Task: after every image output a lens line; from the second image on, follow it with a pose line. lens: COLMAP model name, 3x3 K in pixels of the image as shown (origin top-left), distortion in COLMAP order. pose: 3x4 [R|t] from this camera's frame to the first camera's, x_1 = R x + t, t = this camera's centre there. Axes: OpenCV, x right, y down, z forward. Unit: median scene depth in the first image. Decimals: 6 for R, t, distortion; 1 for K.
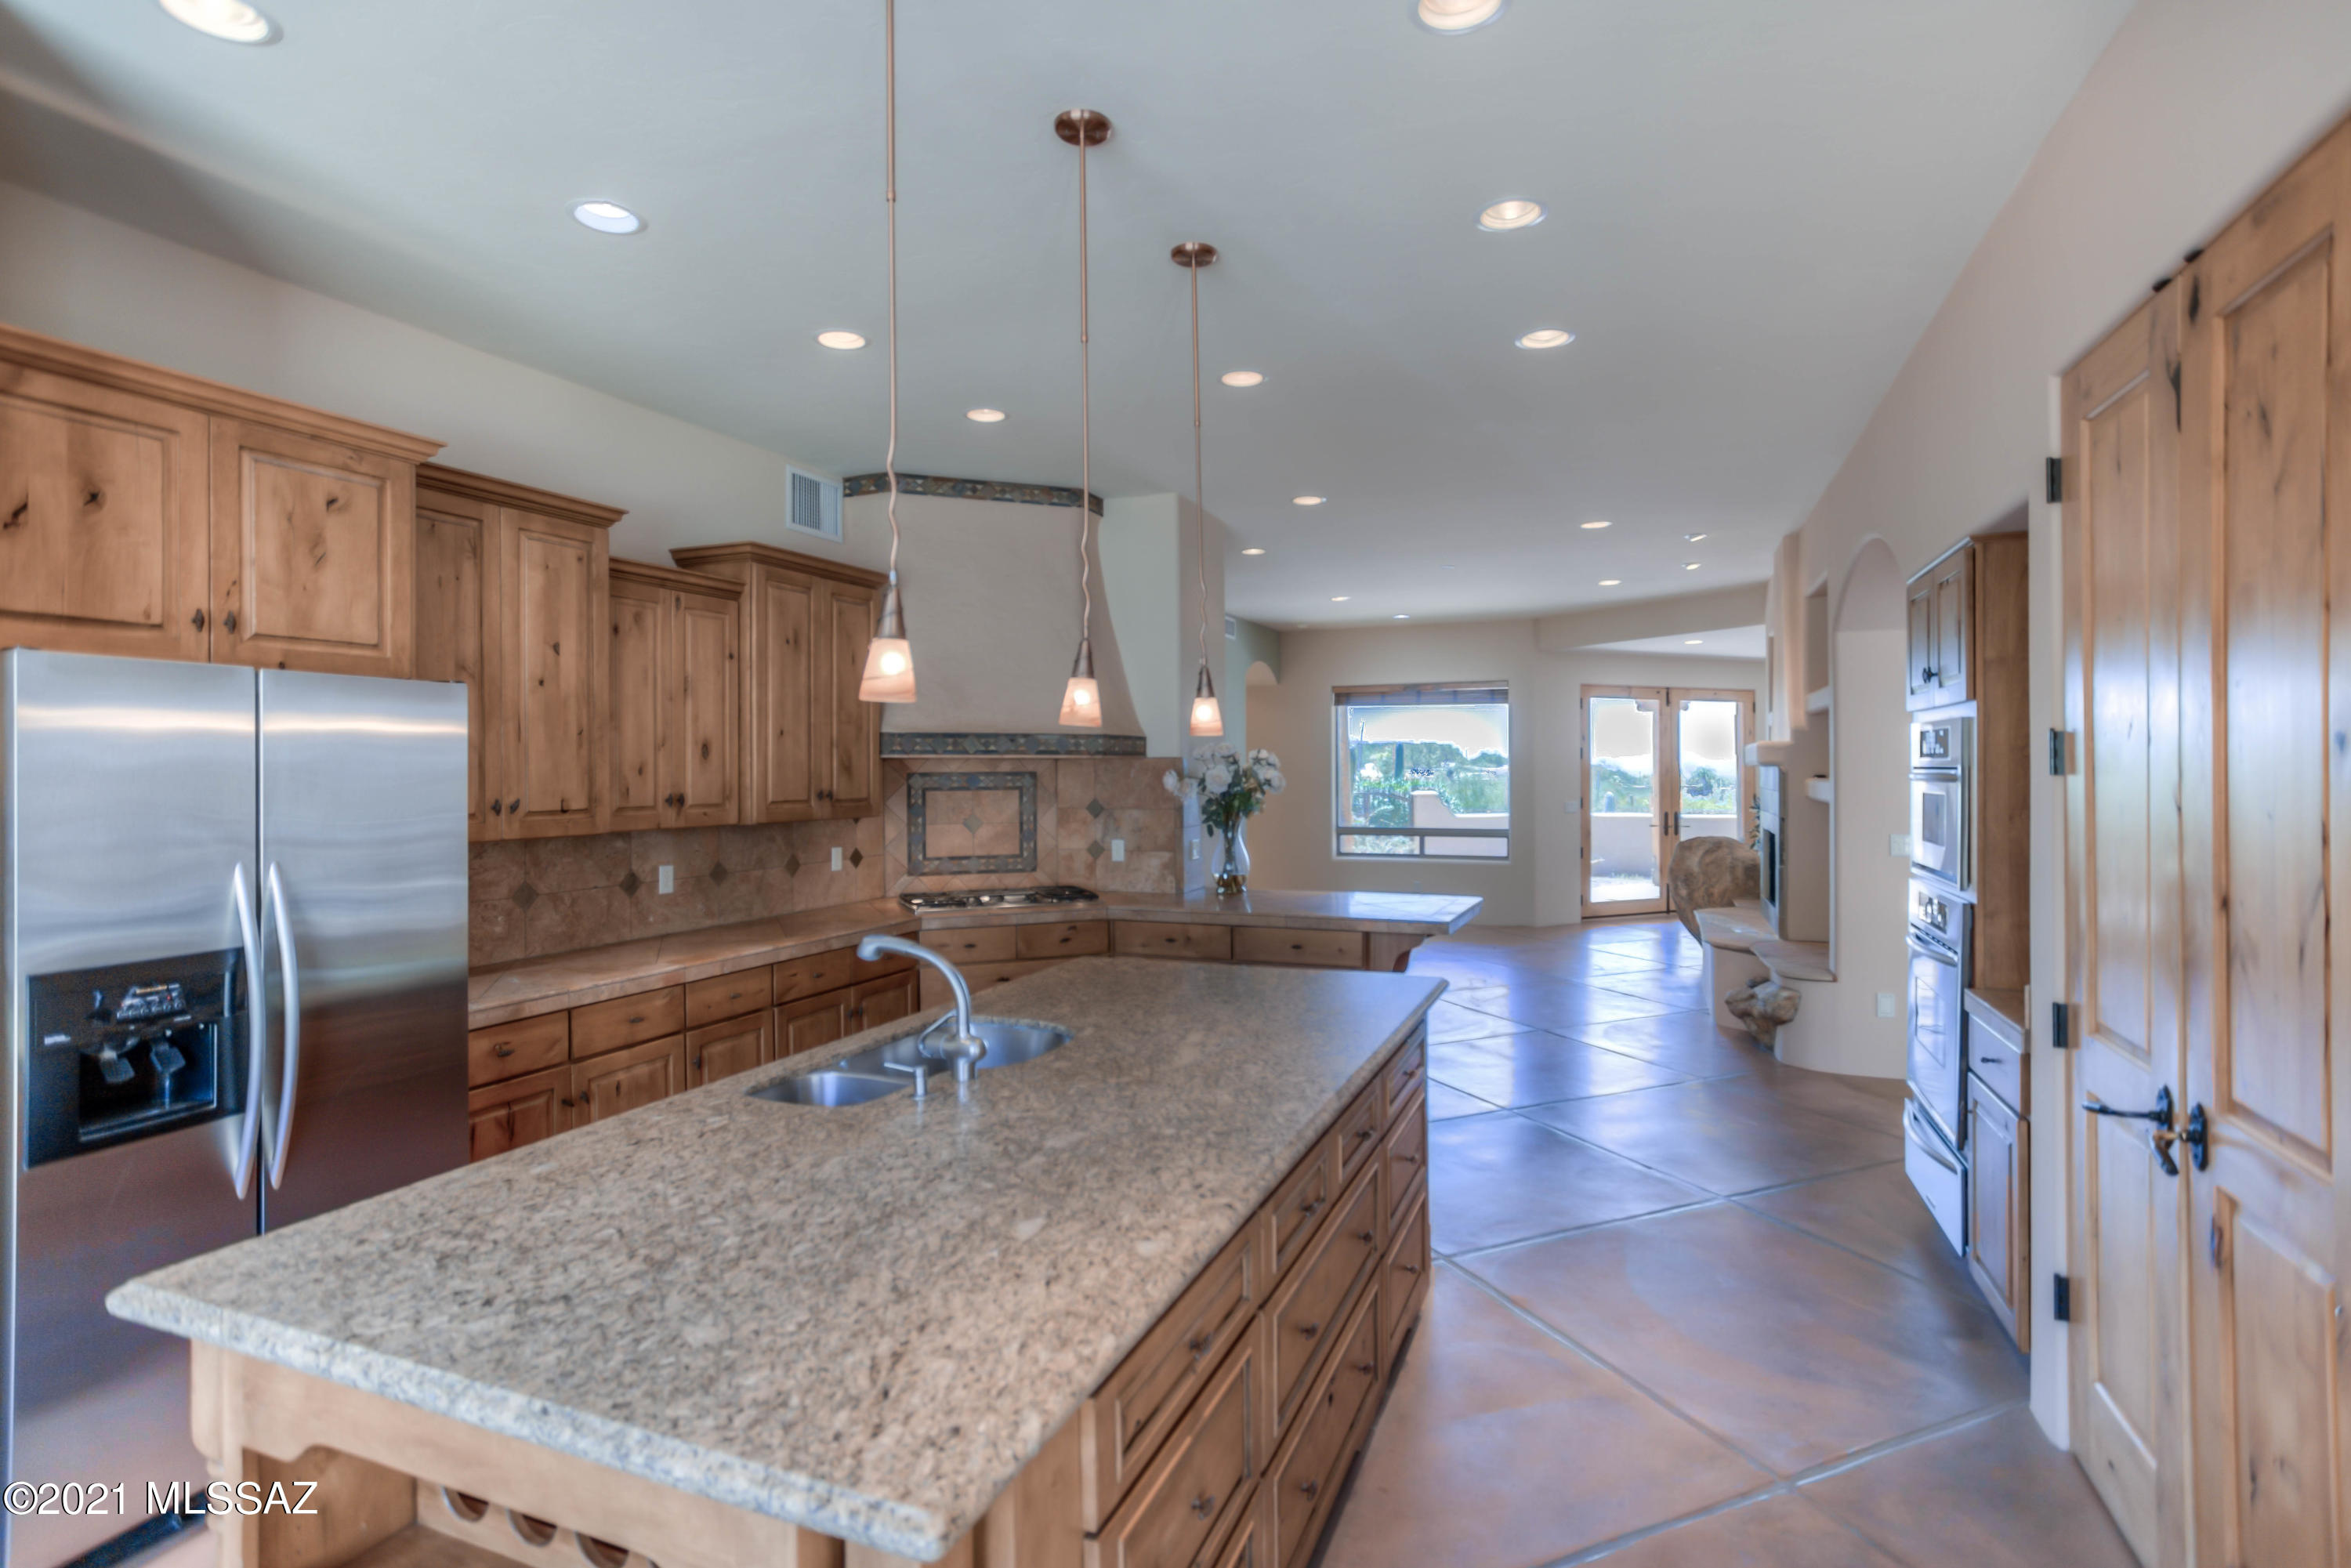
lens RADIAL K [[1153.7, 0, 1181.3], [0, 1153.7, 772.2], [0, 0, 1]] dist [-0.034254, 0.001676]
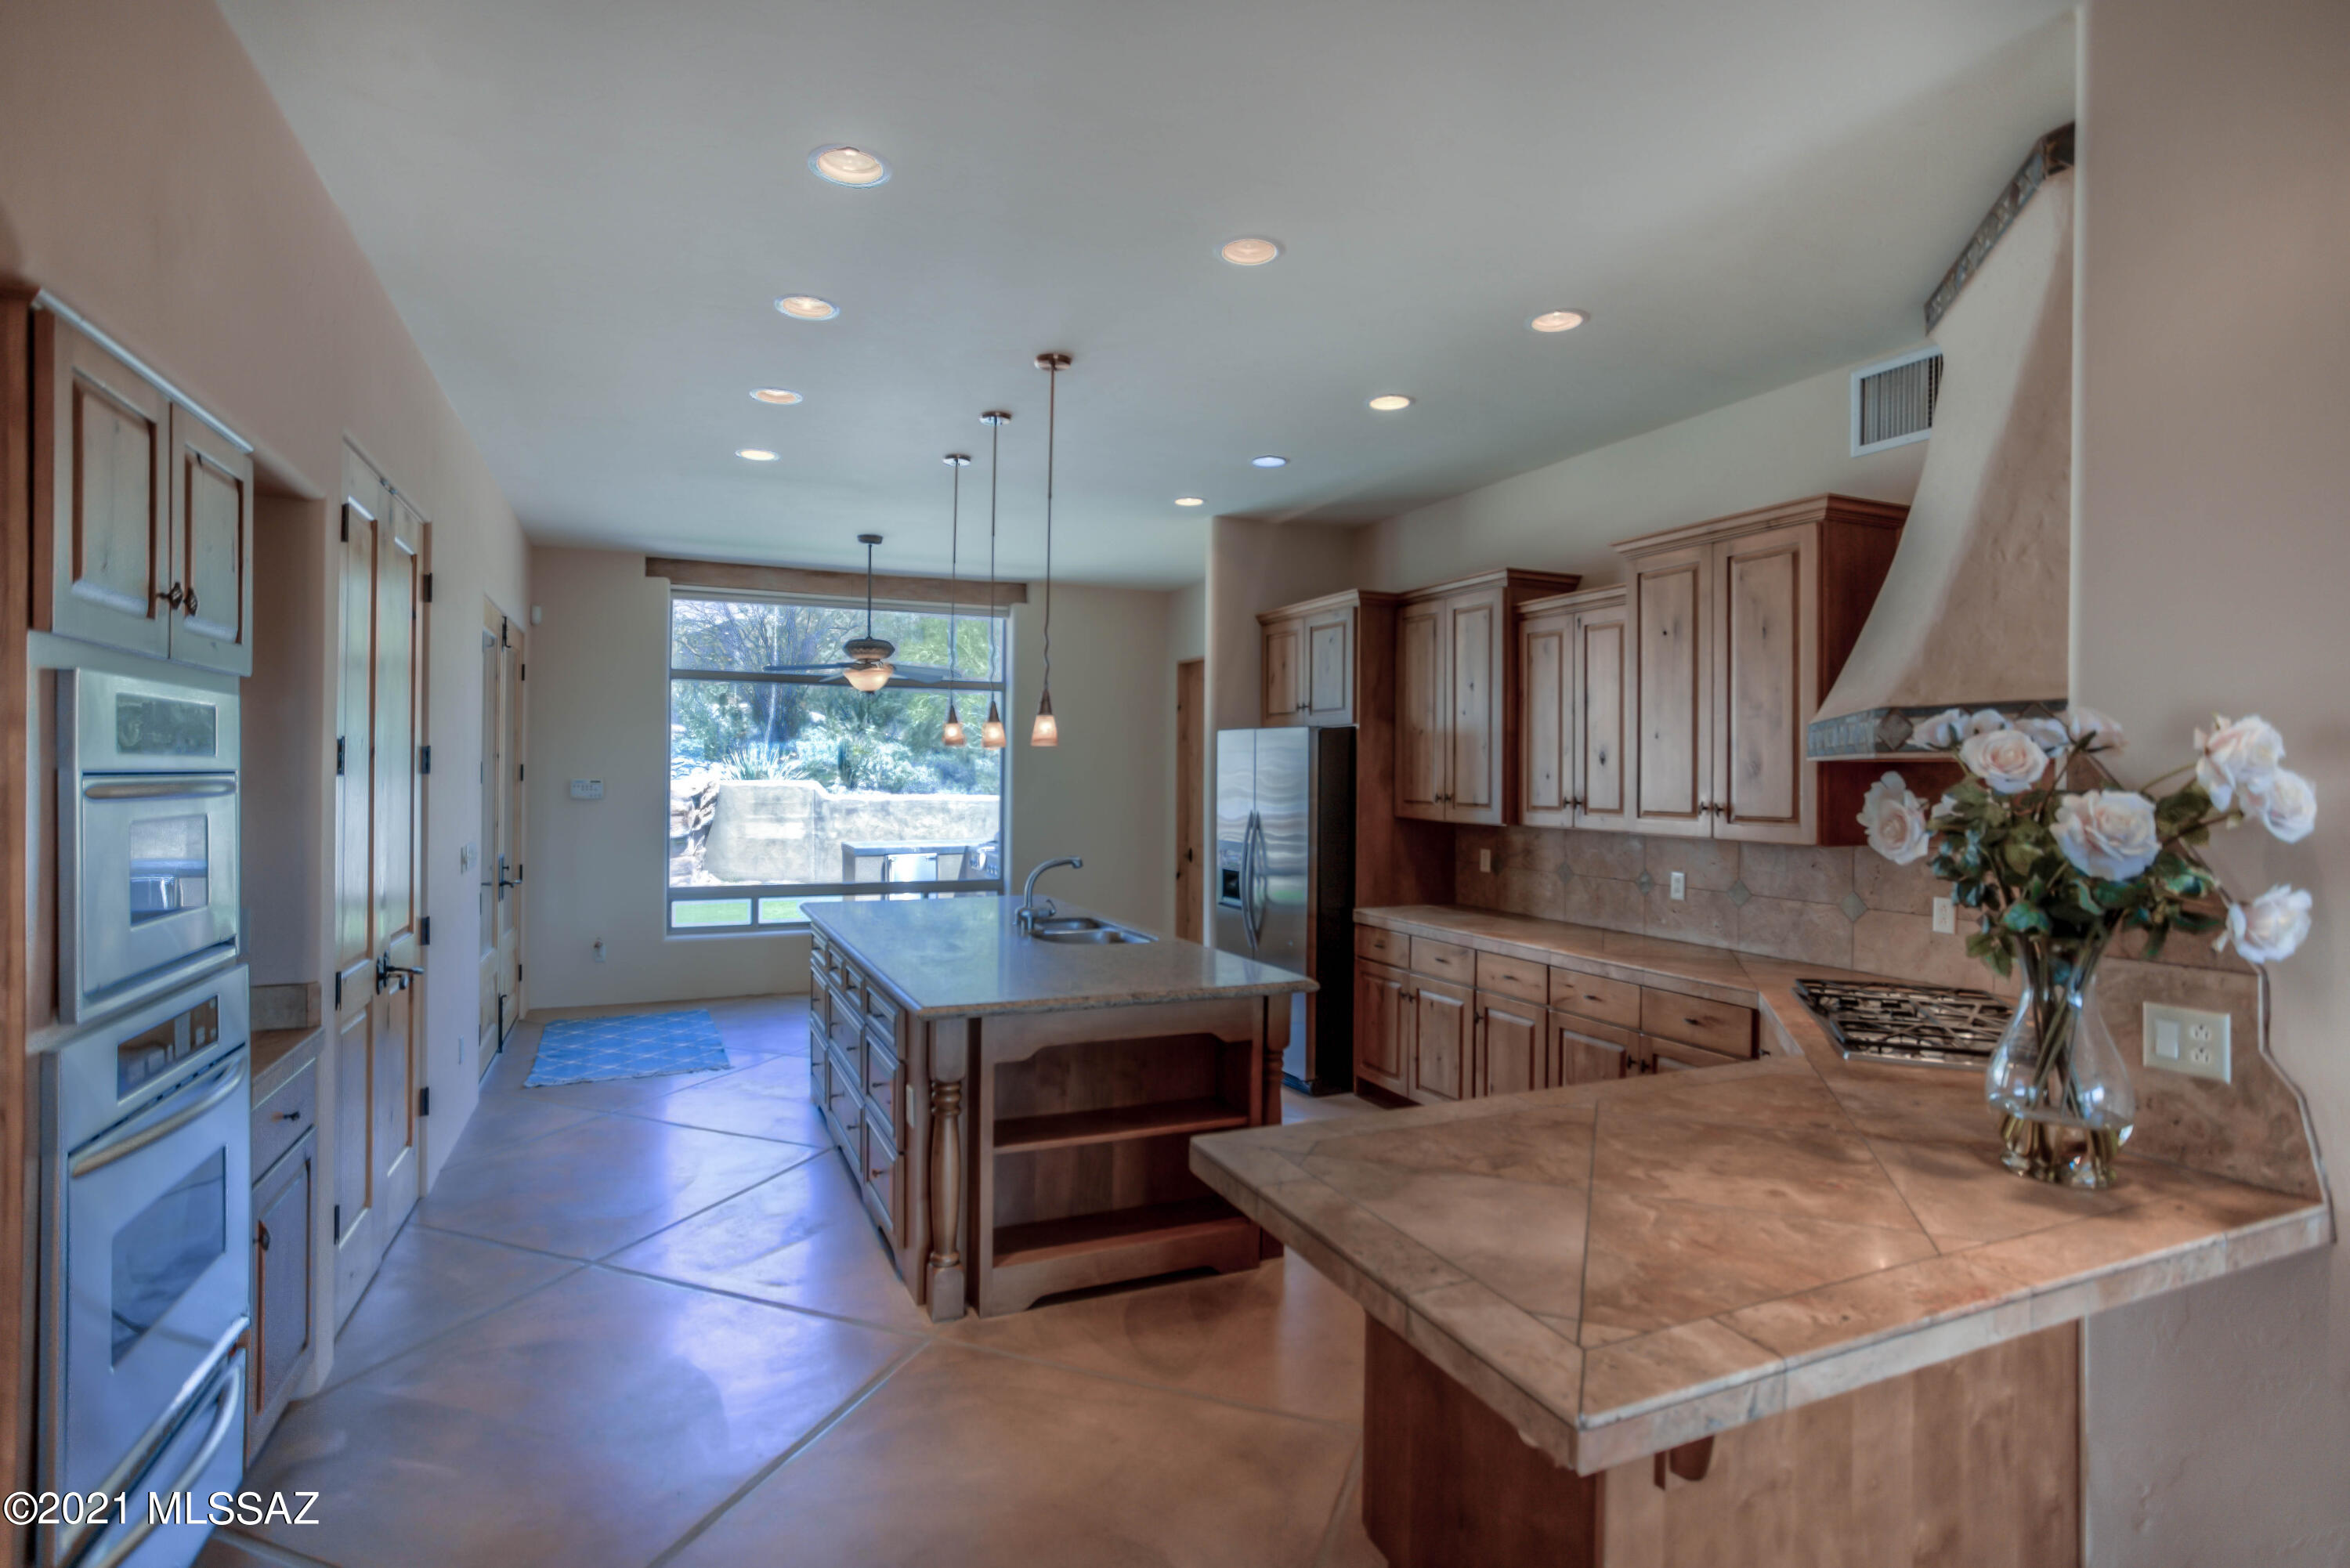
lens RADIAL K [[1153.2, 0, 1176.6], [0, 1153.2, 773.4], [0, 0, 1]] dist [-0.034254, 0.001676]
pose [[-0.694738, 0.000998, -0.719262, 0.507852], [-0.005975, 0.999957, 0.007158, -0.007909], [0.719238, 0.009270, -0.694702, 1.225754]]
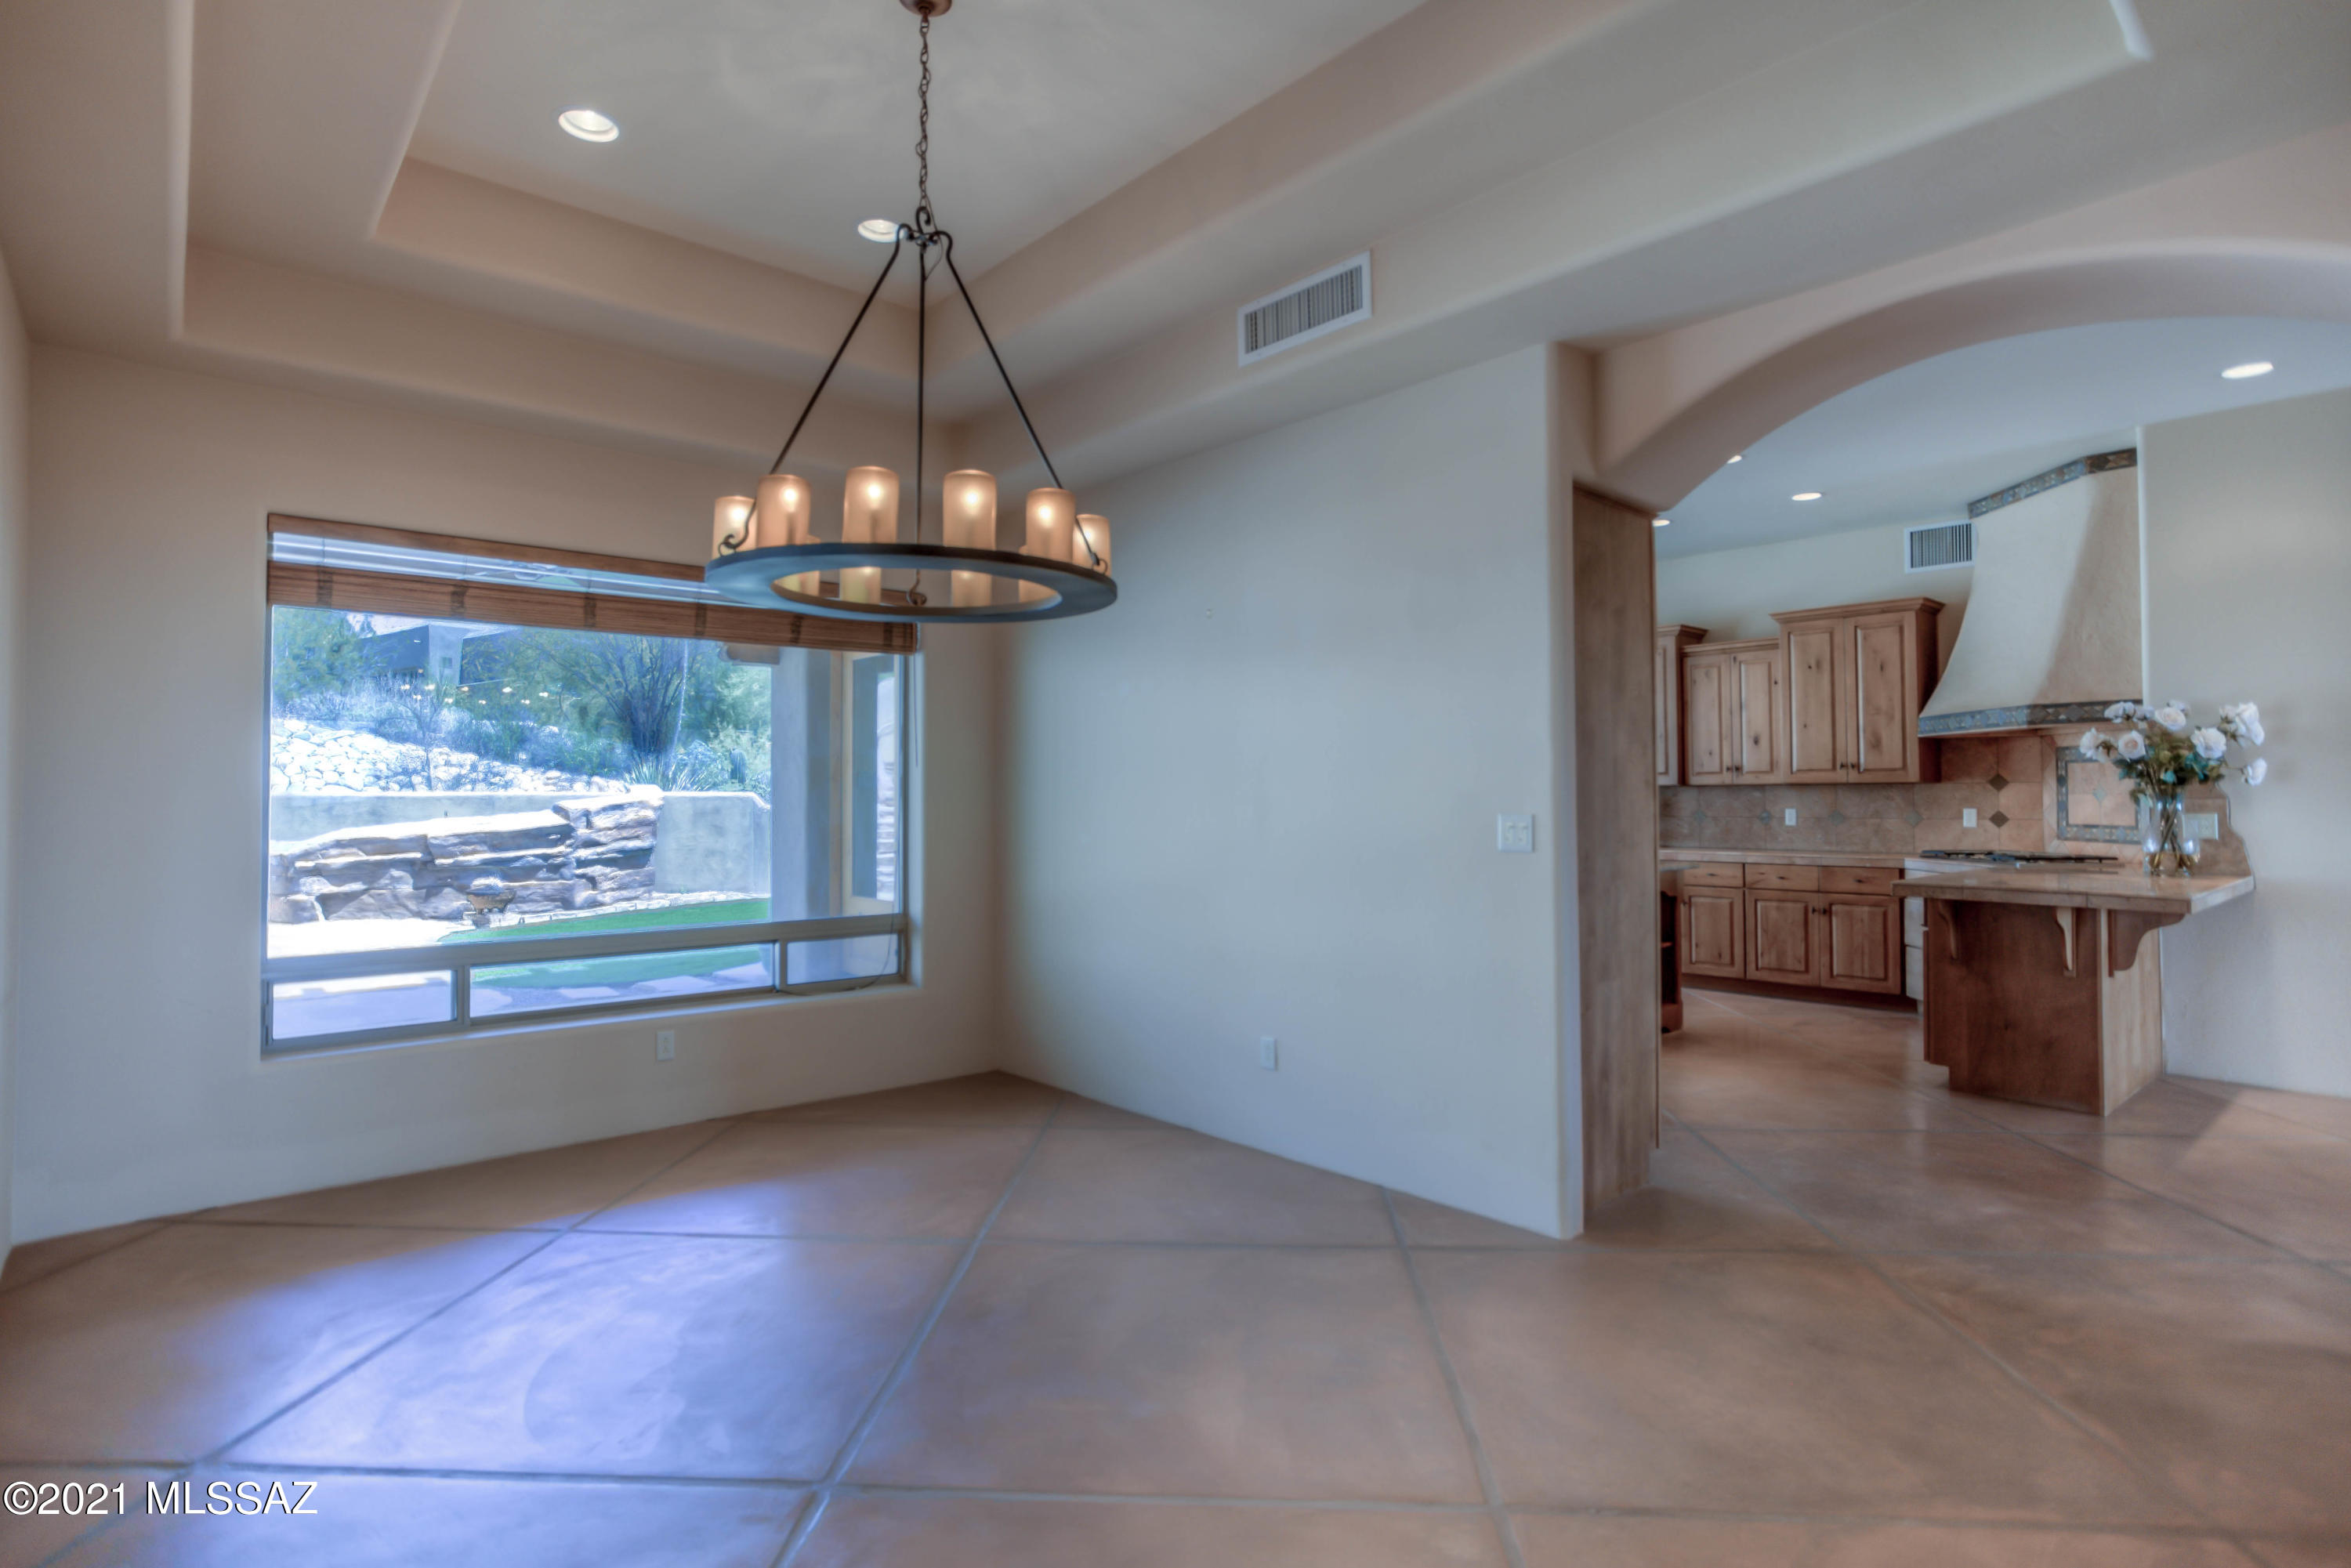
lens RADIAL K [[1153.7, 0, 1211.0], [0, 1153.7, 773.6], [0, 0, 1]] dist [-0.034254, 0.001676]
pose [[-0.441850, -0.008893, -0.897045, 1.276538], [0.005821, 0.999901, -0.012780, 0.041325], [0.897070, -0.010869, -0.441754, 0.870151]]
